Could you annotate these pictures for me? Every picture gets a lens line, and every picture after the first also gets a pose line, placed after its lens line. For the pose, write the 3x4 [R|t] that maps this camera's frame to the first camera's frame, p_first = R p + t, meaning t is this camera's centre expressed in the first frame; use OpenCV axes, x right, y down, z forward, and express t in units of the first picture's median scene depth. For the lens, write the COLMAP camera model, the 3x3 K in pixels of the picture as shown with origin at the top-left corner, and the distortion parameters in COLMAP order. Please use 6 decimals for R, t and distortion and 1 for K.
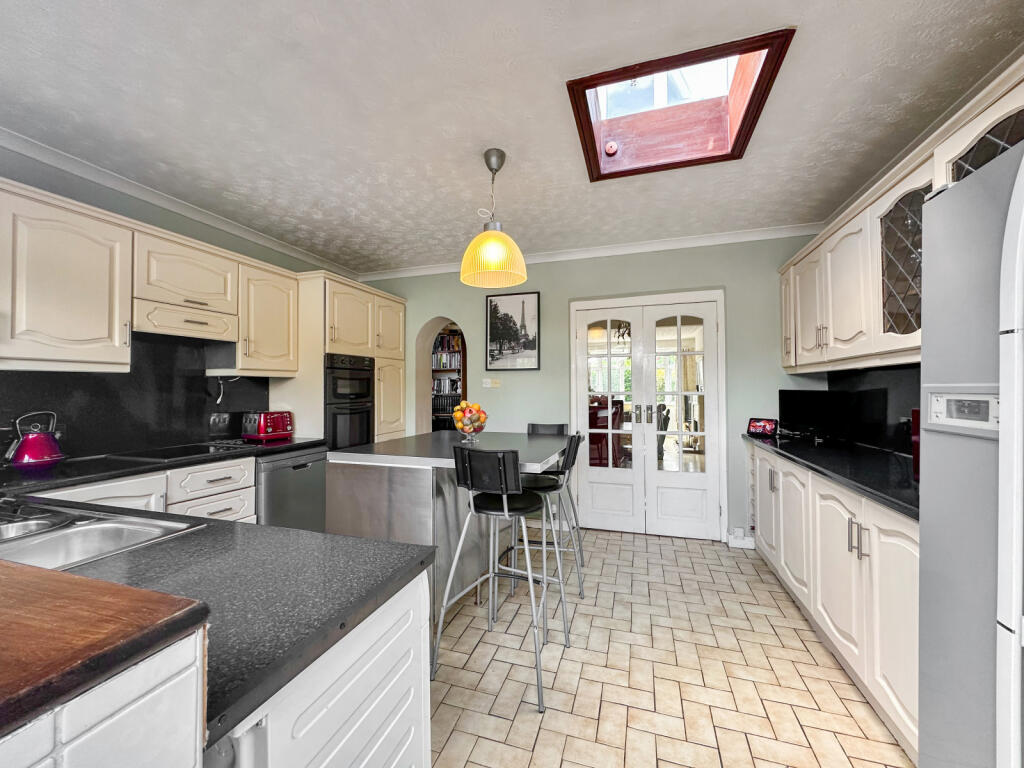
lens RADIAL K [[407.6, 0, 511.2], [0, 407.6, 385.7], [0, 0, 1]] dist [-0.000077, -0.000024]
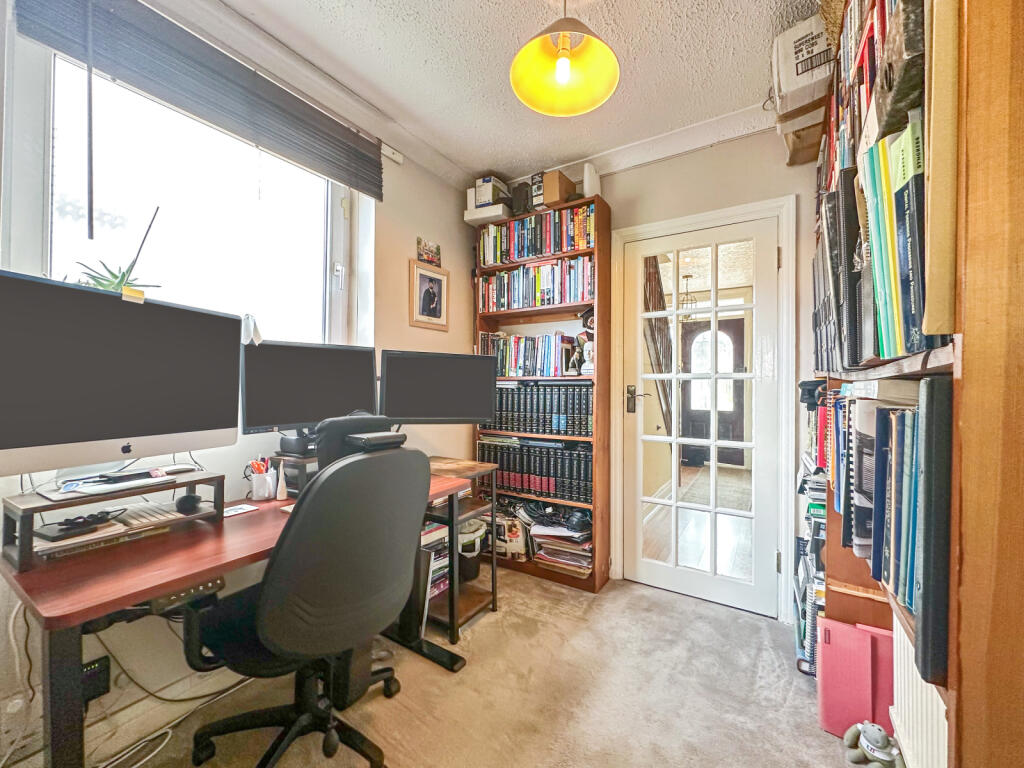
lens RADIAL K [[407.6, 0, 513.0], [0, 407.6, 381.4], [0, 0, 1]] dist [-0.000077, -0.000024]
pose [[0.968651, 0.008242, -0.248287, -0.103490], [-0.005974, 0.999933, 0.009886, 0.019473], [0.248352, -0.008093, 0.968636, 0.656293]]
